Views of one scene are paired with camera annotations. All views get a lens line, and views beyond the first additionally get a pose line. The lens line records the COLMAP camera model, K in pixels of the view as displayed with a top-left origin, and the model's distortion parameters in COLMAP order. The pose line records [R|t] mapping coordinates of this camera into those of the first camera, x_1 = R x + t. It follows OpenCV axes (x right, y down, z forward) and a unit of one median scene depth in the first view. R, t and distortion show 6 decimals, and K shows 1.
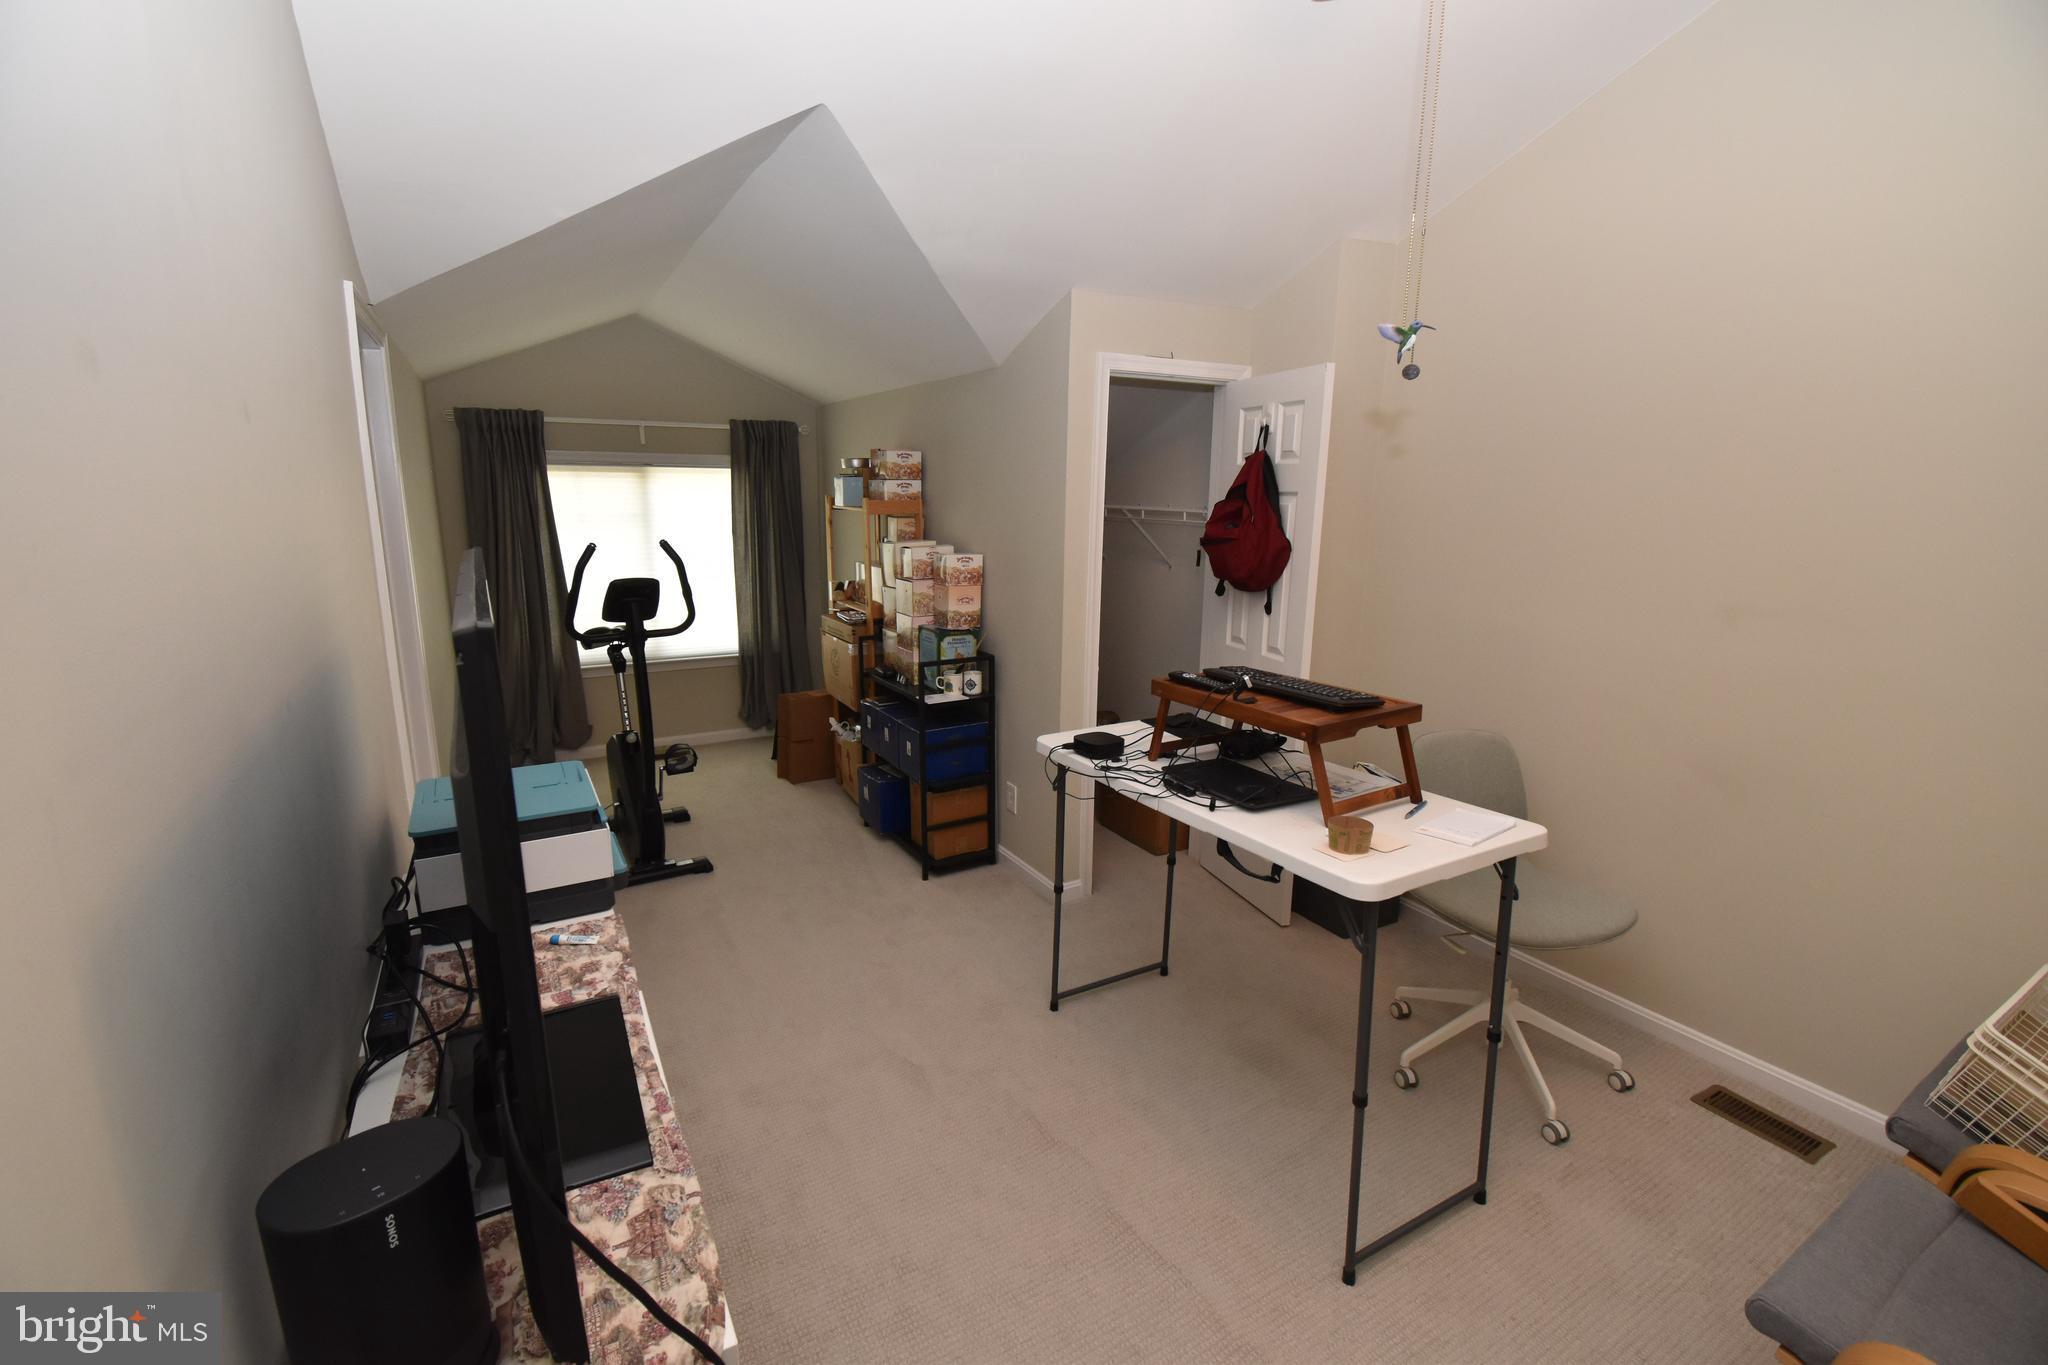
lens RADIAL K [[906.5, 0, 1024.0], [0, 906.5, 682.5], [0, 0, 1]] dist [0.021427, -0.020974]
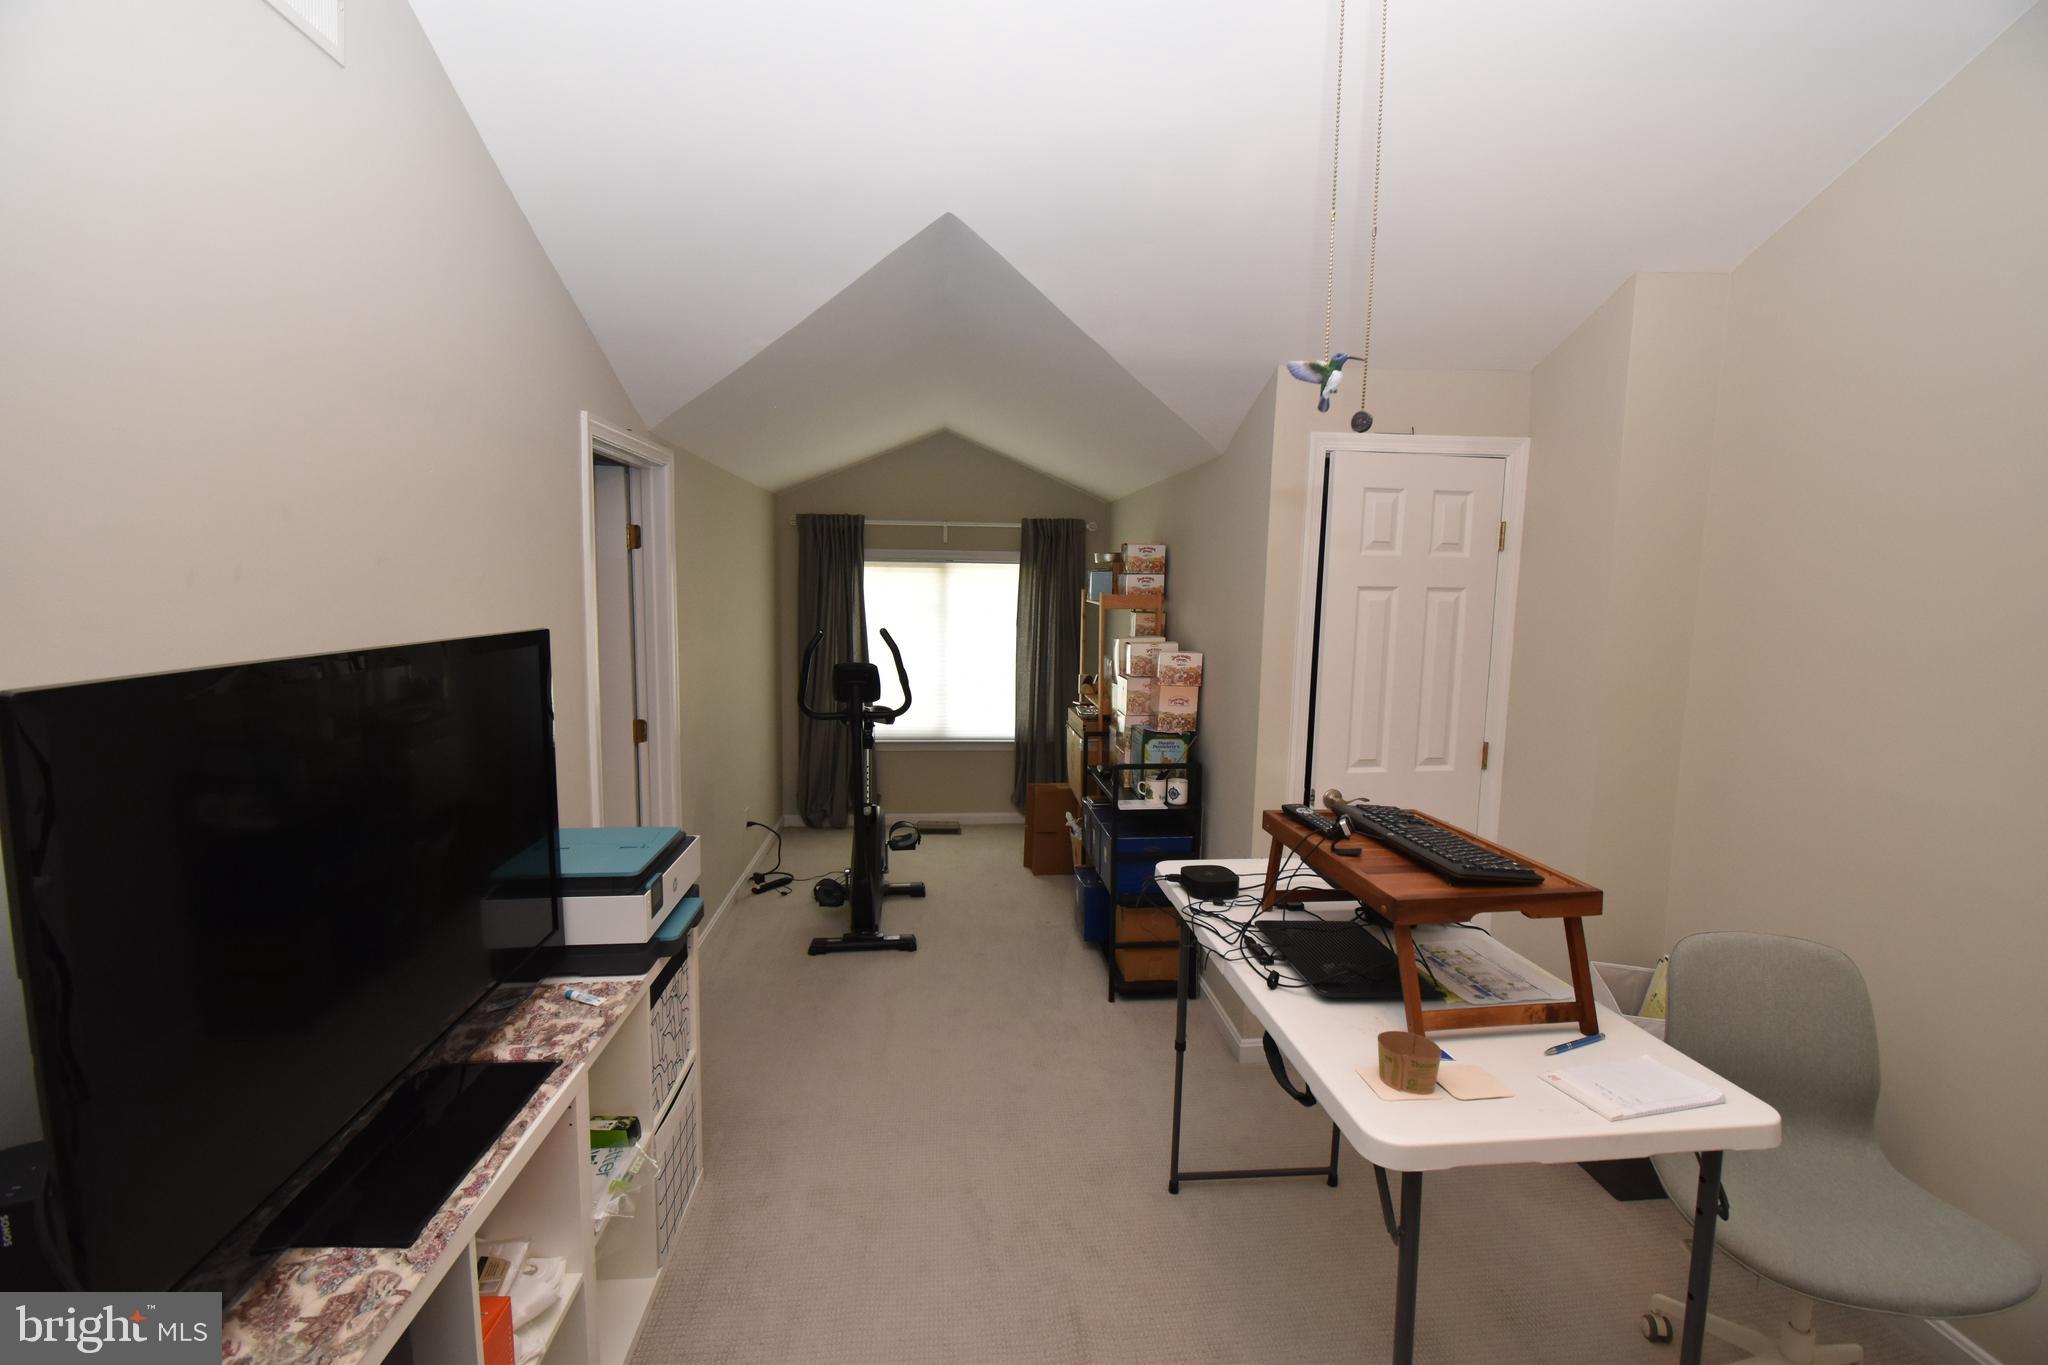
lens RADIAL K [[904.4, 0, 1023.2], [0, 904.4, 678.7], [0, 0, 1]] dist [0.012420, -0.021226]
pose [[0.907455, 0.050571, -0.417094, 0.175931], [-0.094750, 0.991789, -0.085893, -0.019469], [0.409326, 0.117464, 0.904795, 0.096532]]
